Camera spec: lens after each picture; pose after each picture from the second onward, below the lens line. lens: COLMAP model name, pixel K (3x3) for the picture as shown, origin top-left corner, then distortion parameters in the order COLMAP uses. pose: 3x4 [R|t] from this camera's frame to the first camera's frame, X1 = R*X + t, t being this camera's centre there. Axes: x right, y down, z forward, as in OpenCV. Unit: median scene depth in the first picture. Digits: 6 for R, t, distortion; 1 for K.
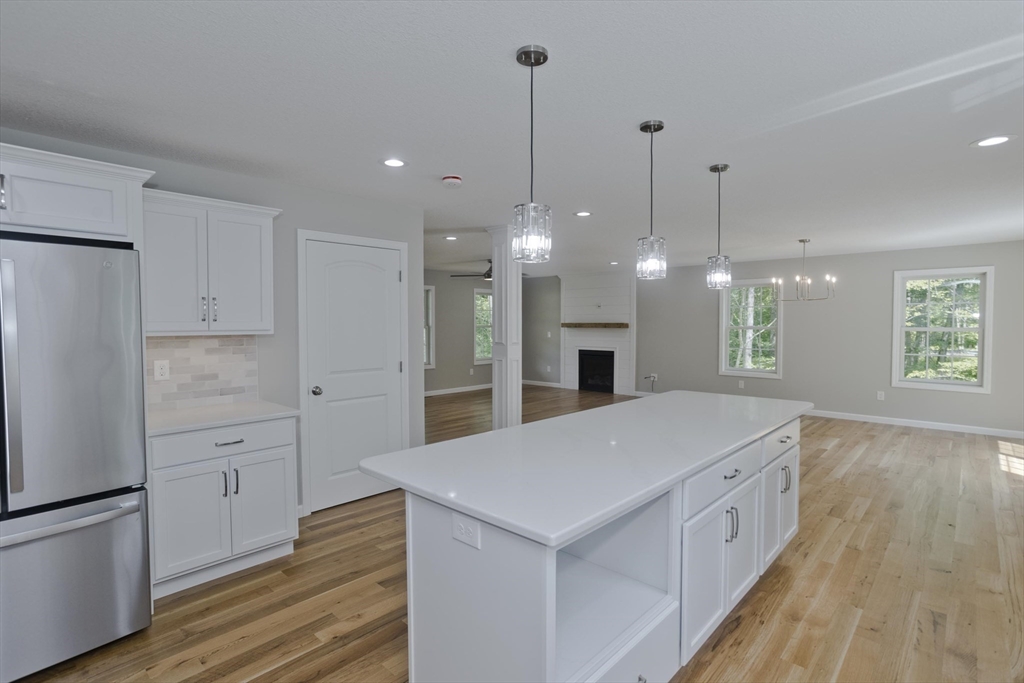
lens RADIAL K [[505.0, 0, 512.8], [0, 505.0, 334.0], [0, 0, 1]] dist [-0.042931, 0.026299]
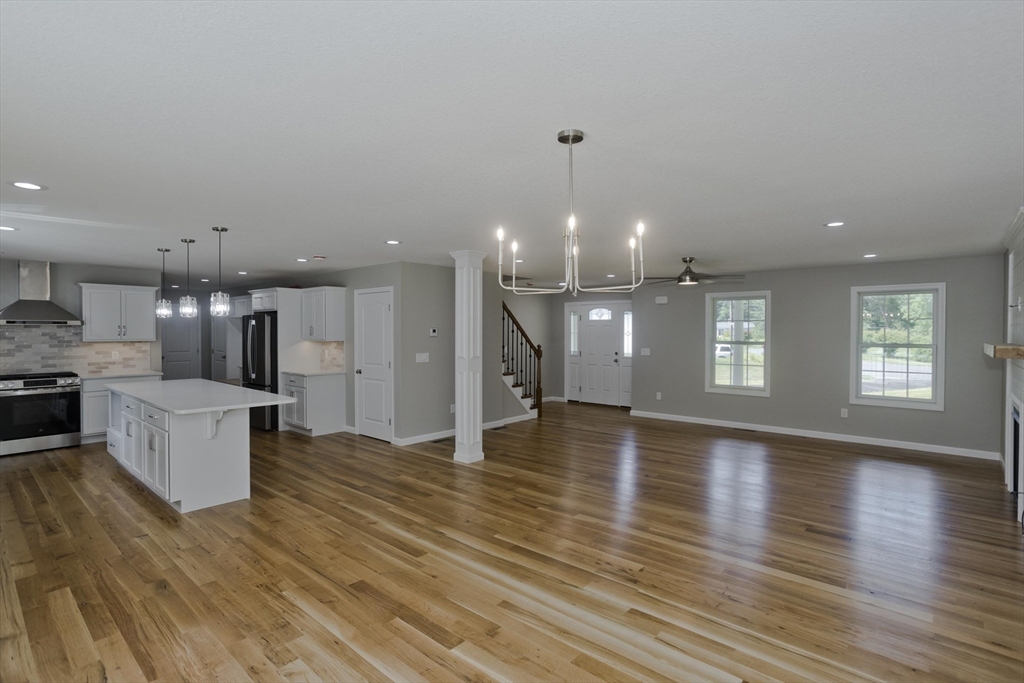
lens RADIAL K [[505.0, 0, 512.8], [0, 505.0, 334.0], [0, 0, 1]] dist [-0.042931, 0.026299]
pose [[0.026756, 0.011008, -0.999581, 1.143992], [-0.026255, 0.999602, 0.010306, -0.048686], [0.999297, 0.025968, 0.027034, 1.118584]]
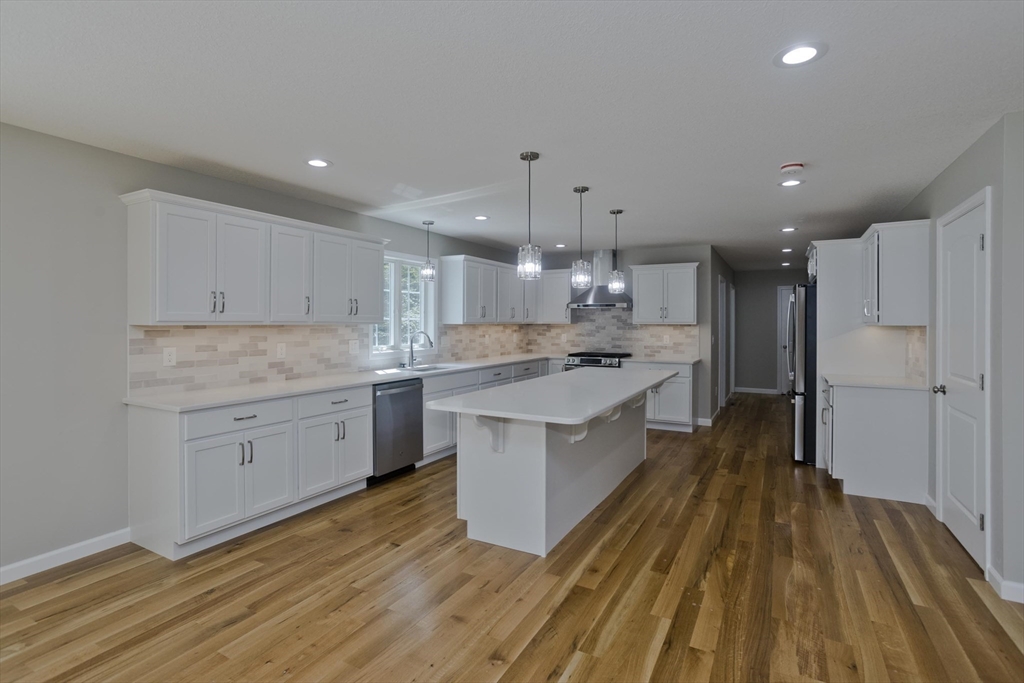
lens RADIAL K [[498.1, 0, 509.6], [0, 498.1, 325.6], [0, 0, 1]] dist [-0.042532, 0.025245]
pose [[-0.968130, 0.002385, -0.250438, 0.433110], [-0.005372, 0.999527, 0.030287, -0.018232], [0.250392, 0.030667, -0.967659, 1.211690]]
